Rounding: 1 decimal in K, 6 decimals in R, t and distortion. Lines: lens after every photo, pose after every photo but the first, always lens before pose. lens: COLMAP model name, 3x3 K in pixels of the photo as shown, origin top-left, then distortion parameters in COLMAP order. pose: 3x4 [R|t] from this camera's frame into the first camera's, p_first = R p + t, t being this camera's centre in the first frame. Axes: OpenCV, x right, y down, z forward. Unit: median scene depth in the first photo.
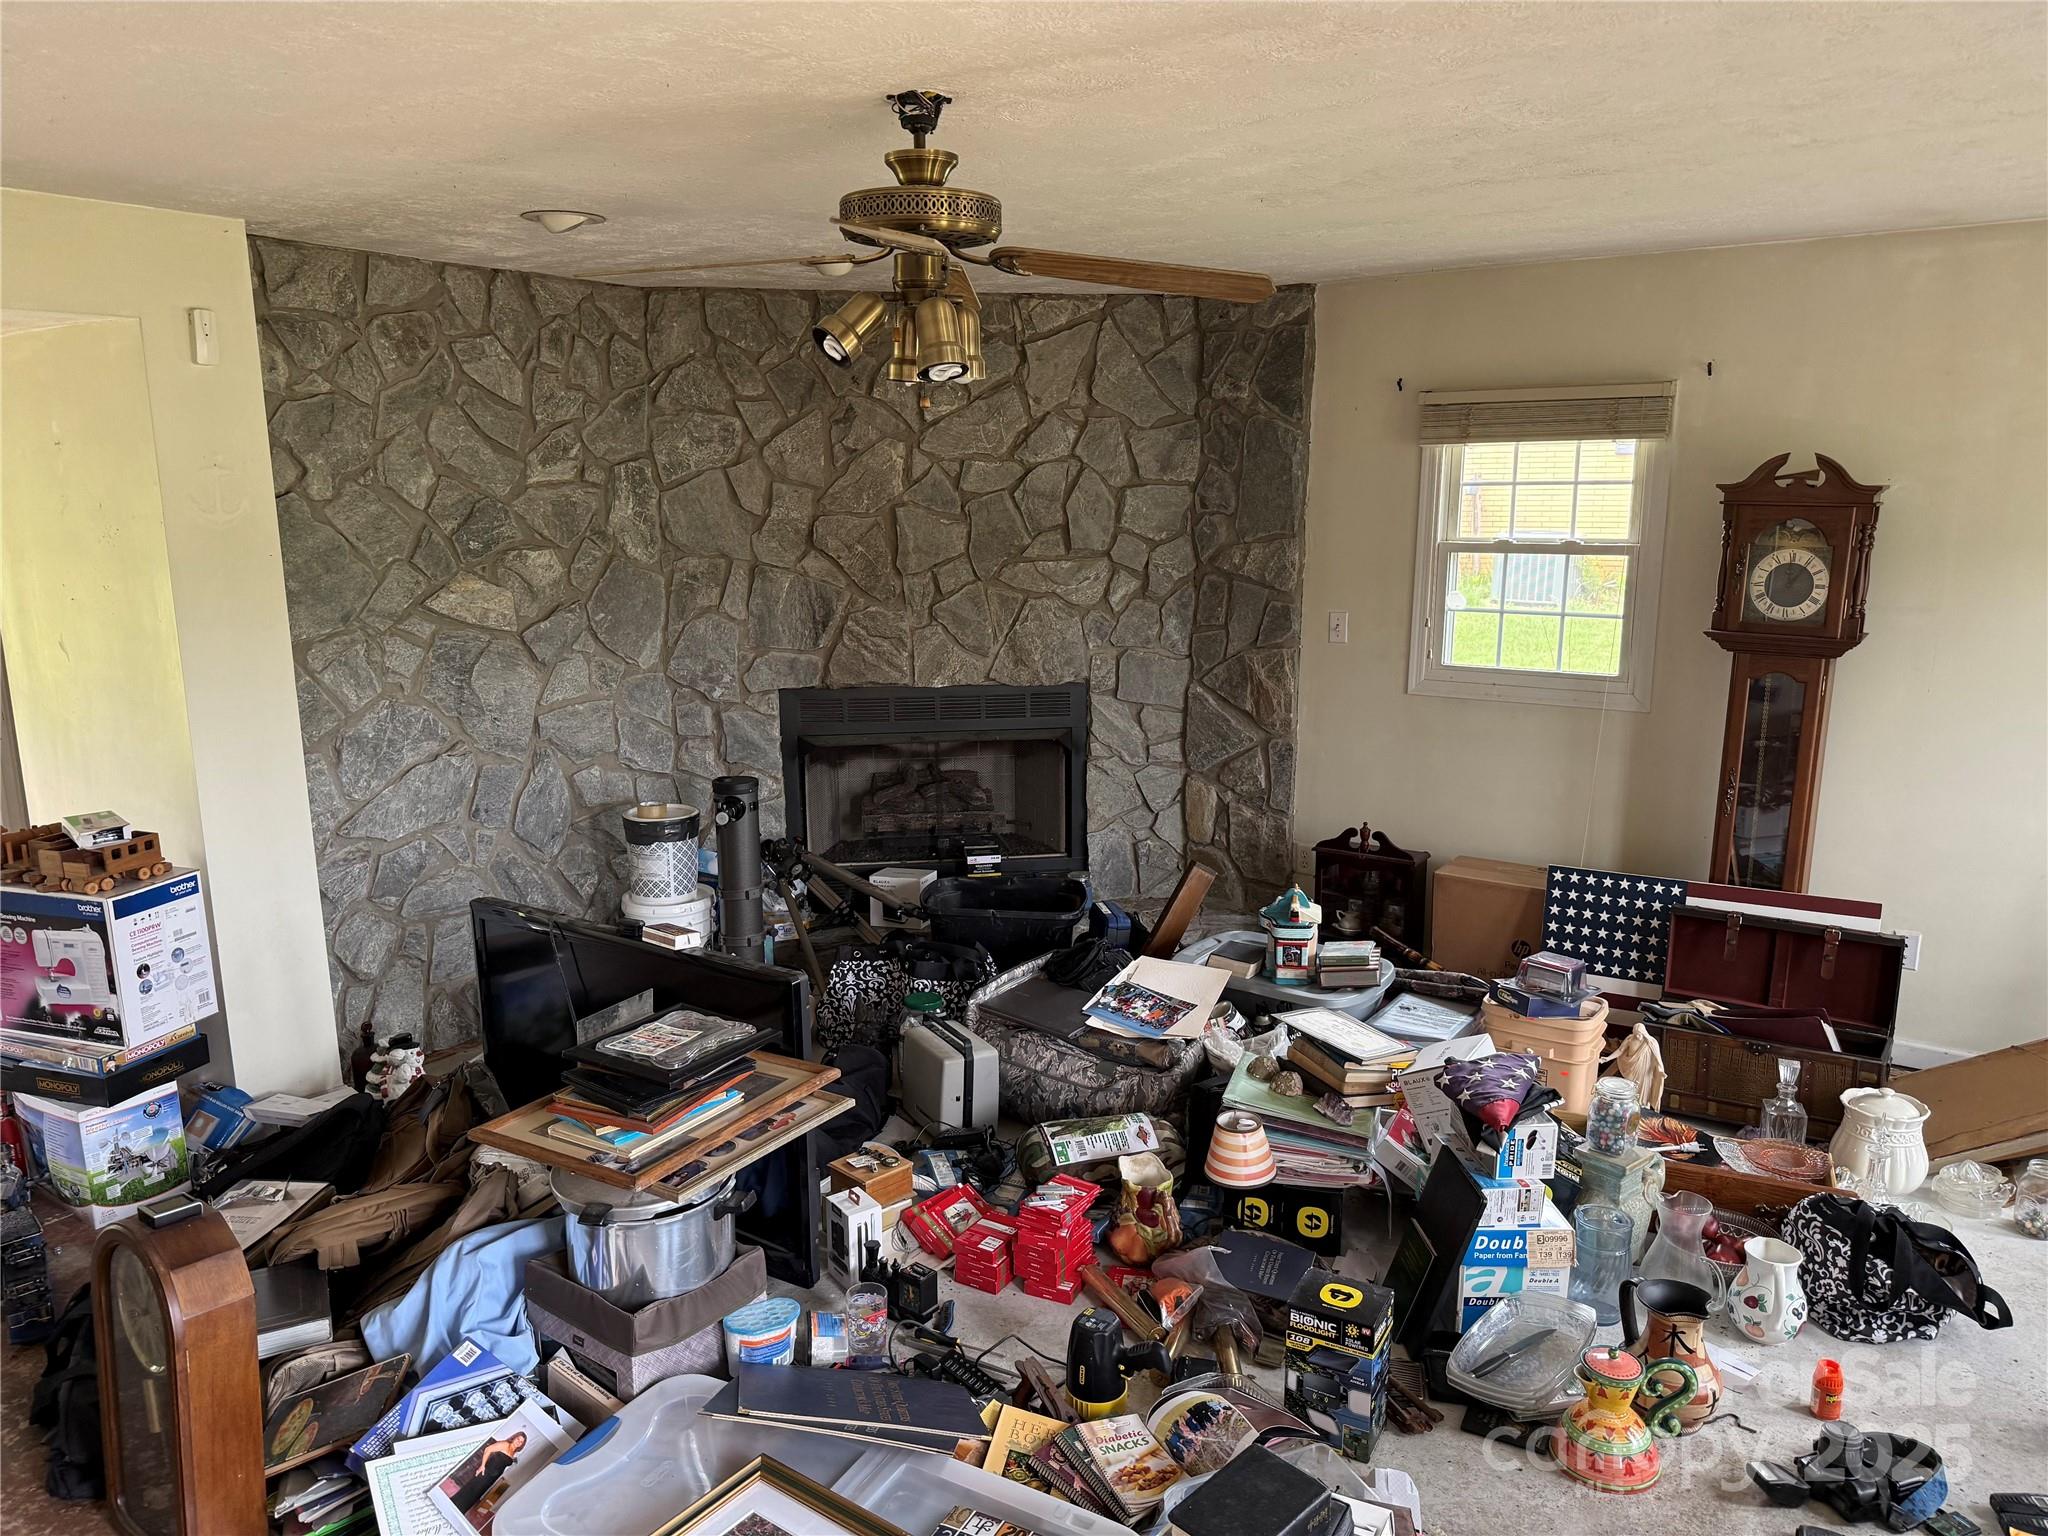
lens RADIAL K [[1415.8, 0, 1069.2], [0, 1415.8, 774.7], [0, 0, 1]] dist [0.127060, -0.301803]
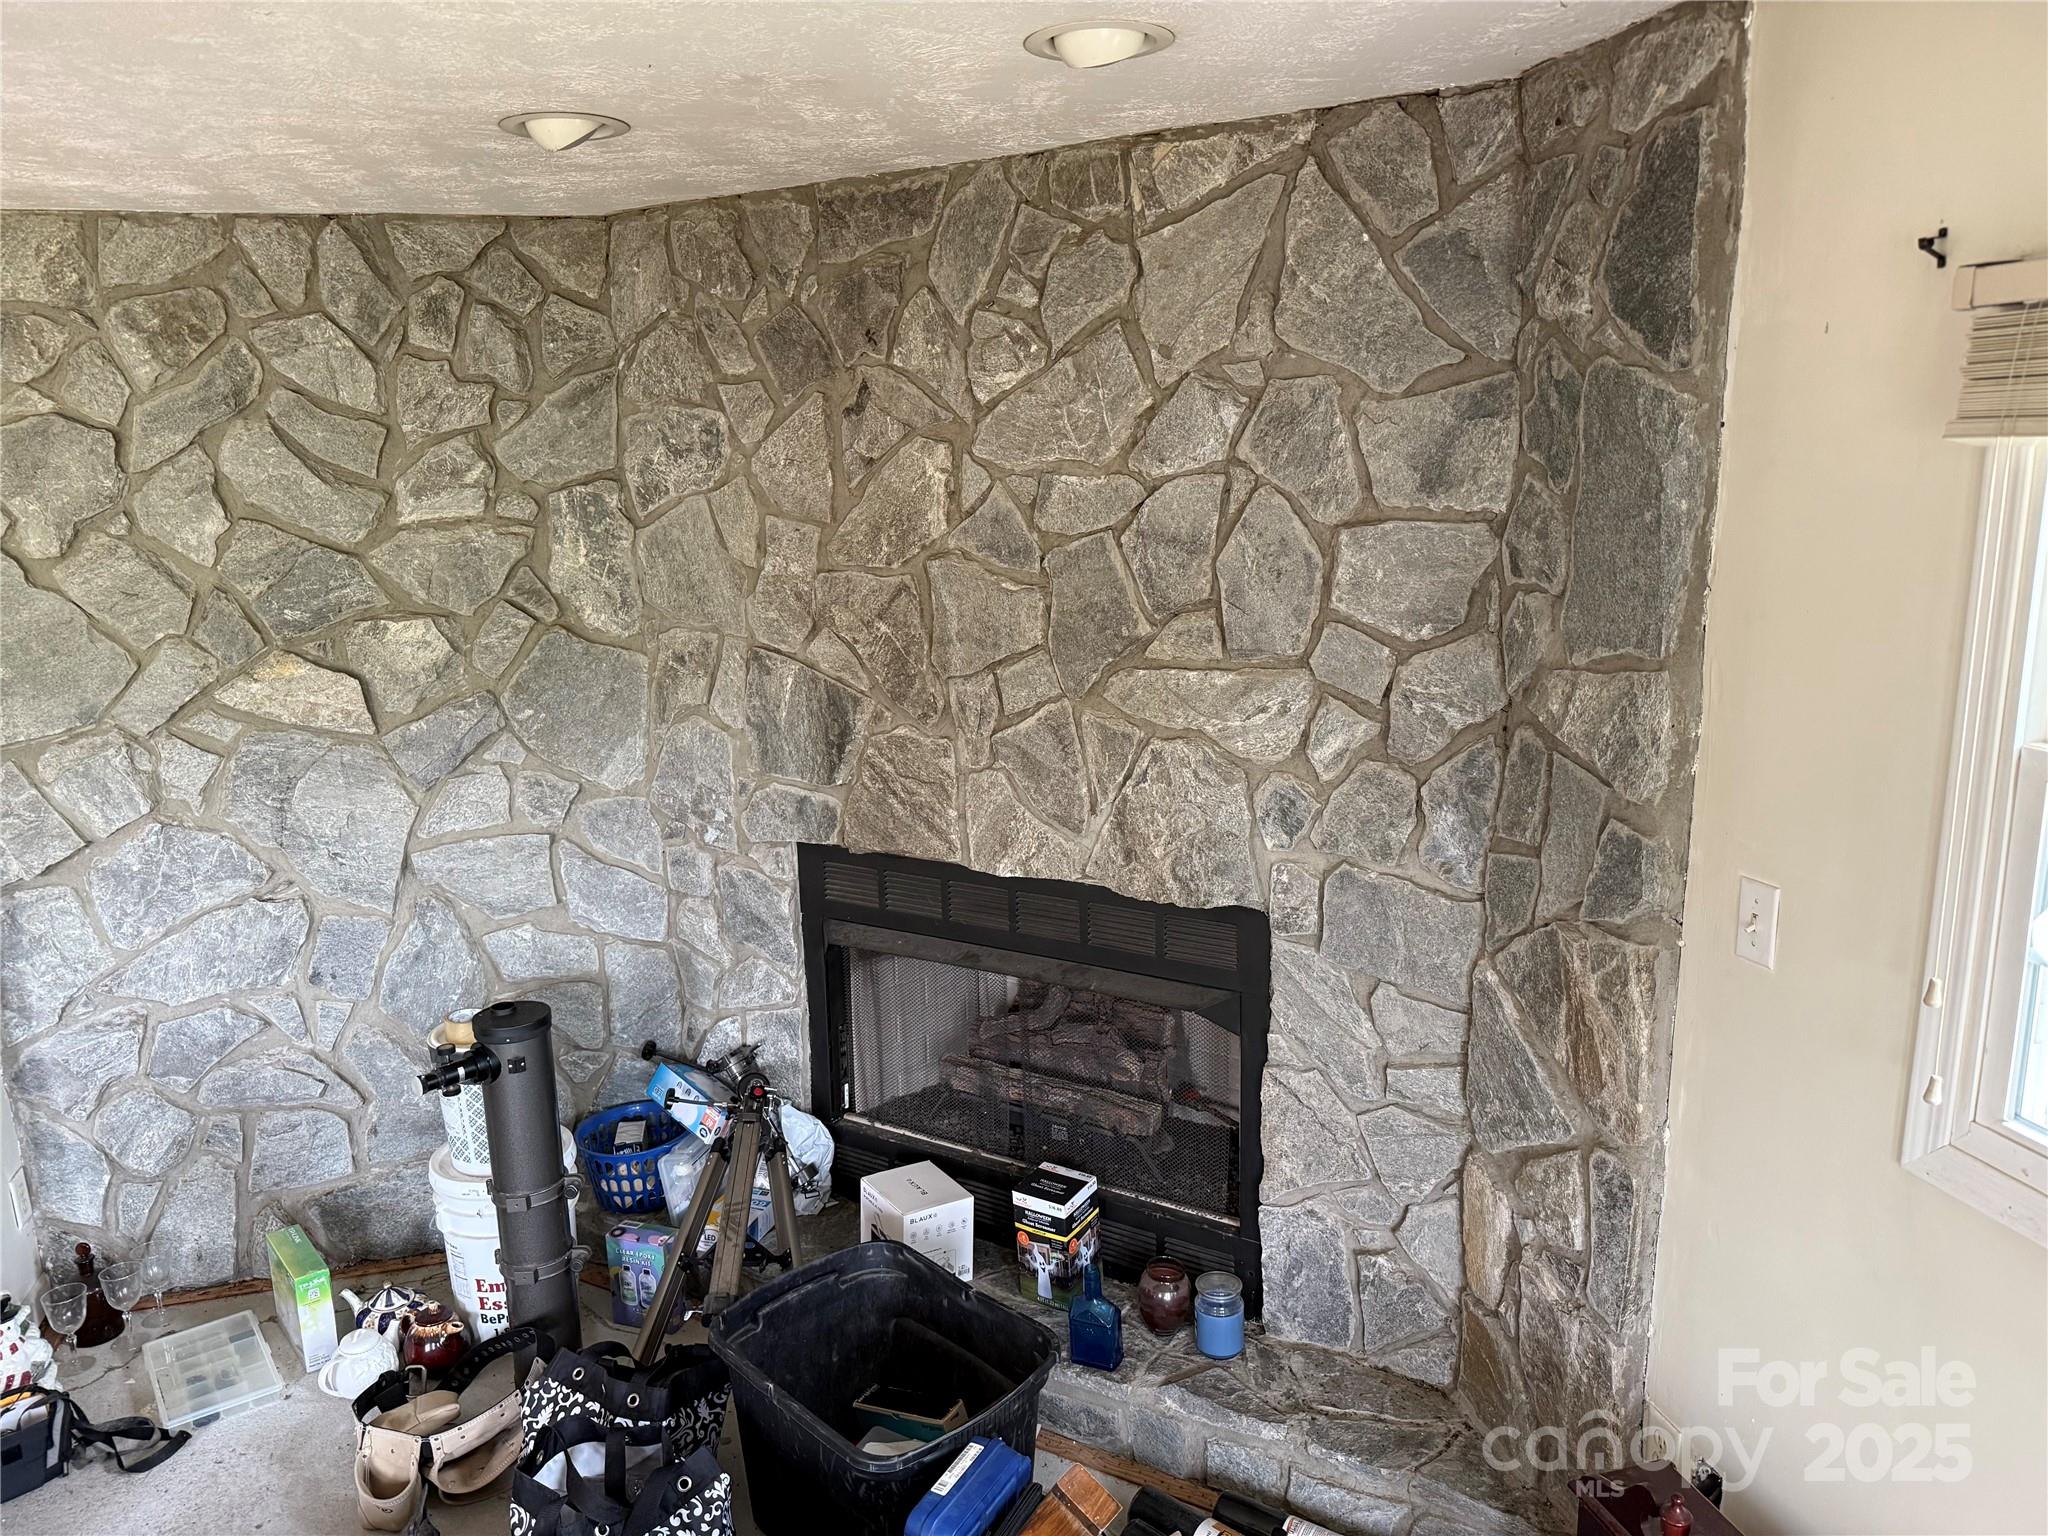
lens RADIAL K [[1470.7, 0, 988.2], [0, 1470.7, 771.6], [0, 0, 1]] dist [0.072801, -0.137299]
pose [[0.752678, 0.124982, -0.646417, 0.283688], [-0.108831, 0.991929, 0.065064, -0.146106], [0.649331, 0.021379, 0.760205, 0.579568]]
